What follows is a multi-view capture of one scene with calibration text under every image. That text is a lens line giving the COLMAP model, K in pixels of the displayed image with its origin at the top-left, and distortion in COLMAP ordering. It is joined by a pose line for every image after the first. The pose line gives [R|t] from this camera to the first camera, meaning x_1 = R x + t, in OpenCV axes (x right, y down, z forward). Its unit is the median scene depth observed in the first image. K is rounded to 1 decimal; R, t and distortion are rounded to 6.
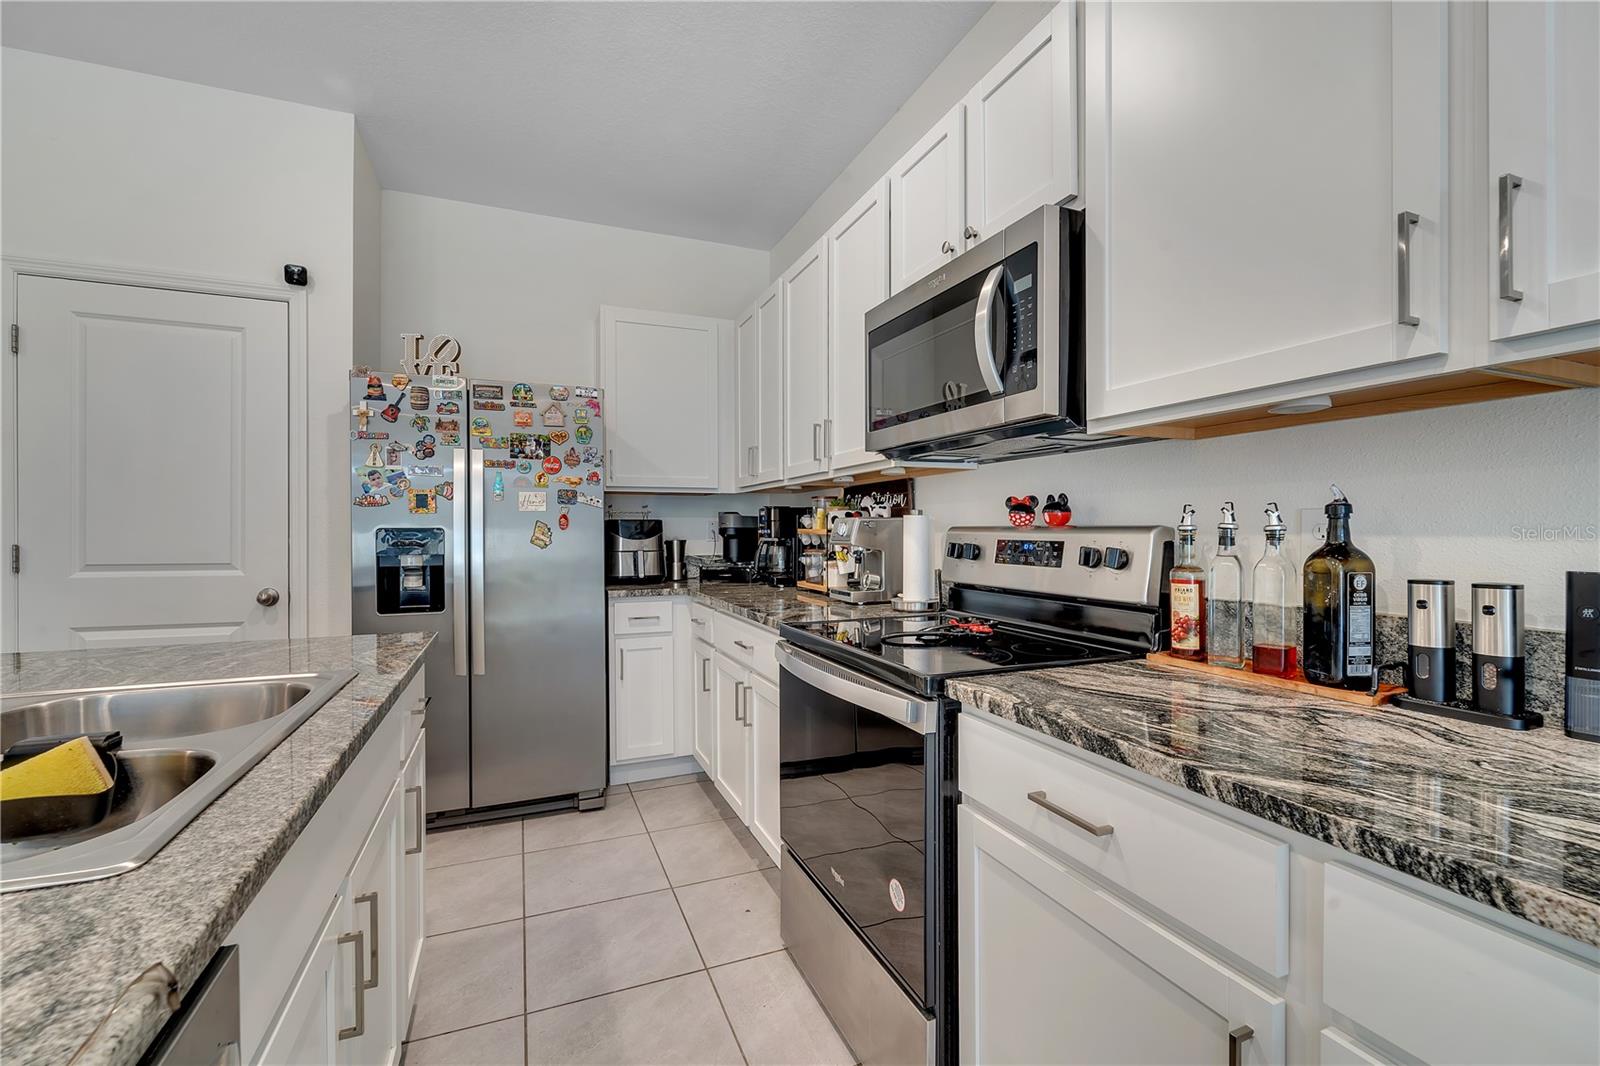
lens RADIAL K [[688.5, 0, 798.5], [0, 688.5, 530.9], [0, 0, 1]] dist [-0.002188, -0.001098]
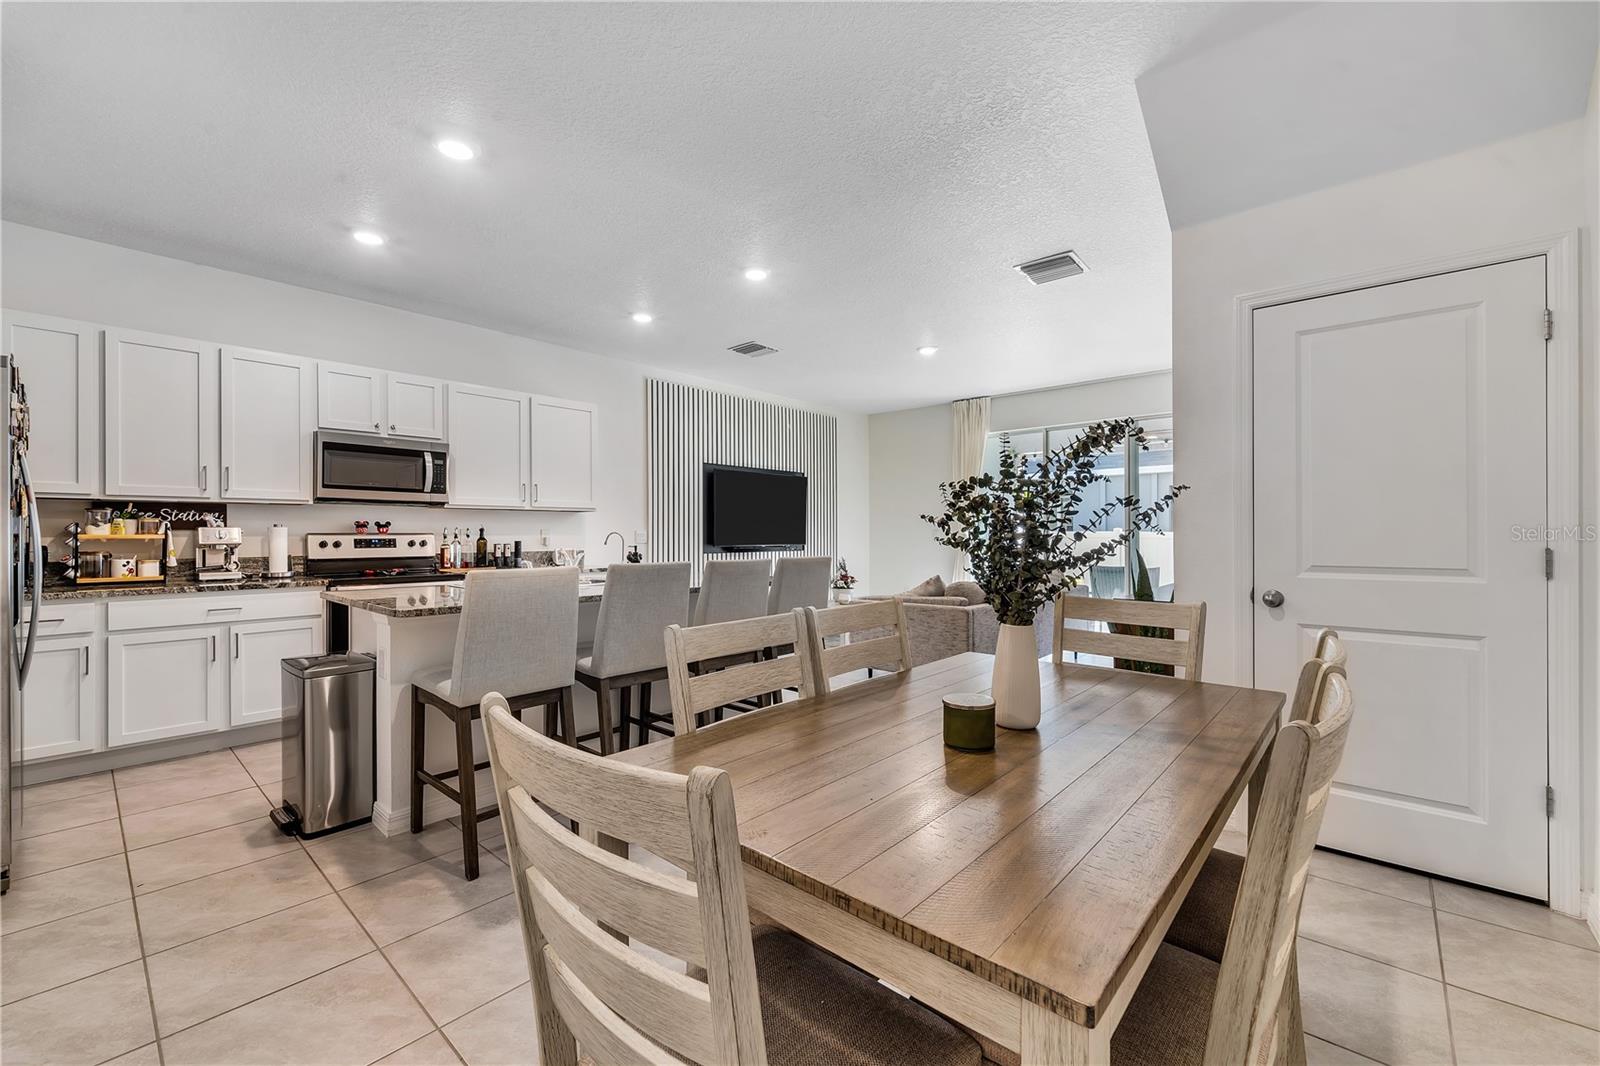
lens RADIAL K [[654.3, 0, 799.7], [0, 654.3, 534.6], [0, 0, 1]] dist [0.003384, -0.001921]
pose [[-0.435378, 0.000533, 0.900247, -2.751856], [0.004644, 0.999988, 0.001653, 0.001861], [-0.900236, 0.004901, -0.435376, 0.664153]]
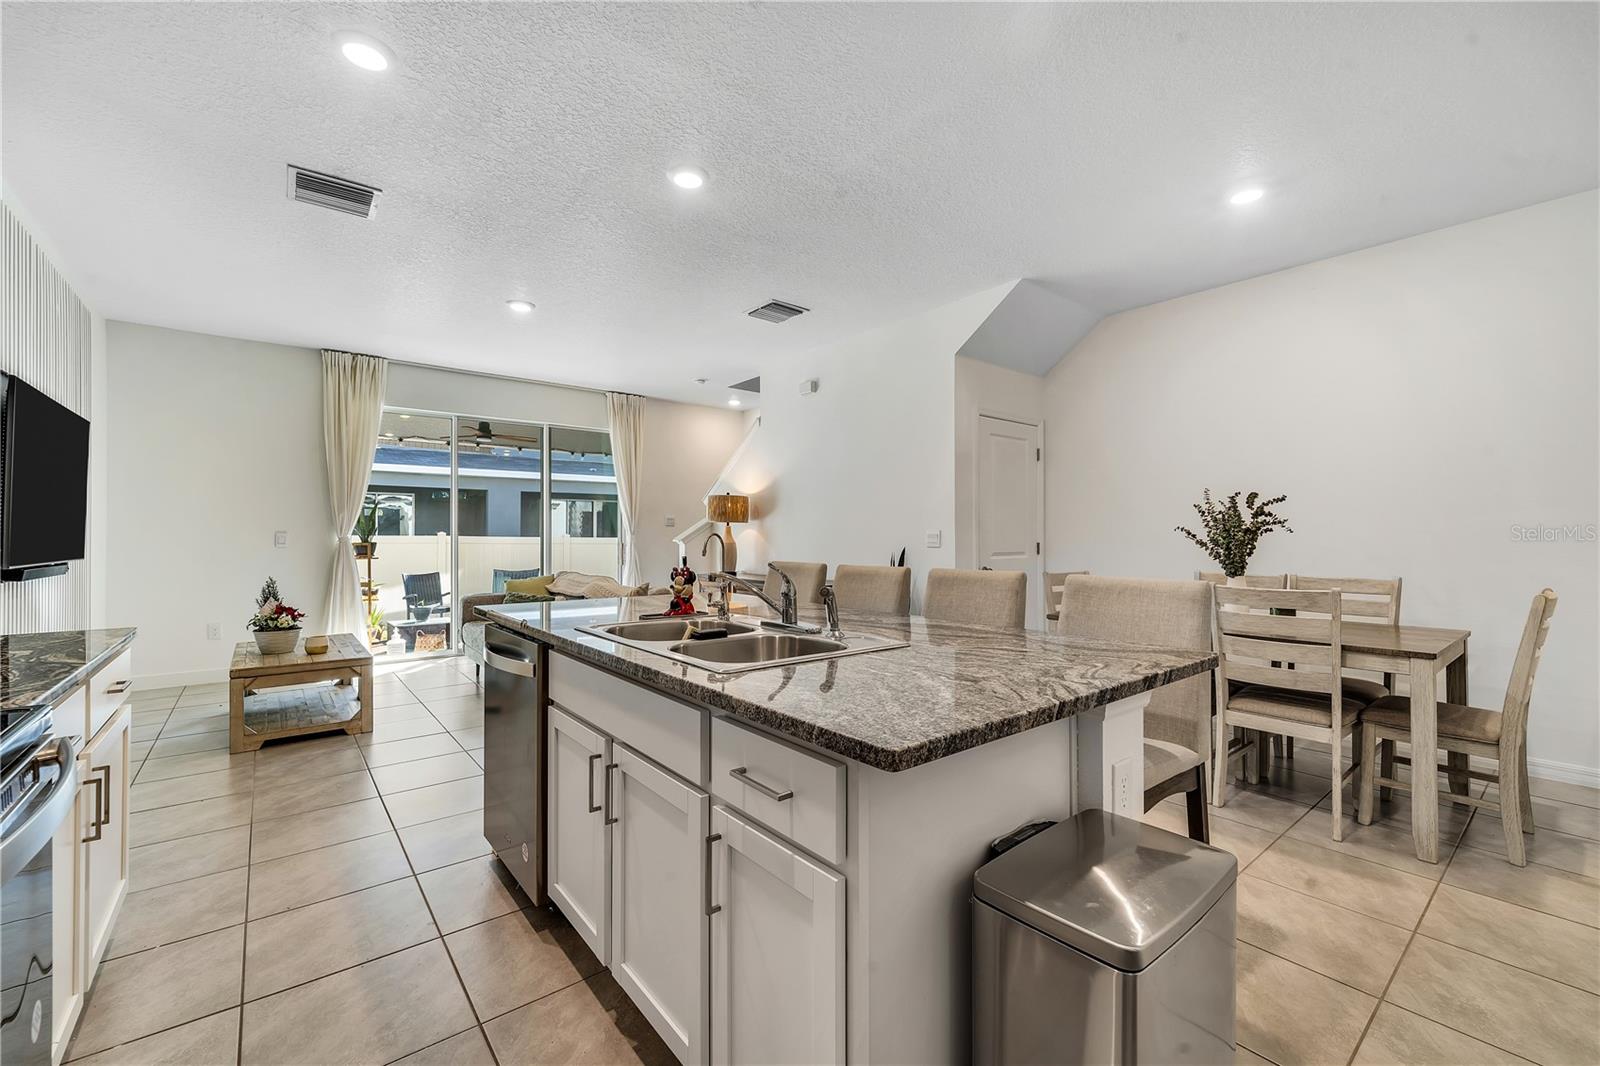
lens RADIAL K [[654.3, 0, 806.5], [0, 654.3, 535.7], [0, 0, 1]] dist [0.003384, -0.001921]
pose [[-0.956706, 0.001417, -0.291051, -0.363131], [0.000539, 0.999995, 0.003097, -0.004379], [0.291054, 0.002807, -0.956702, 1.506639]]
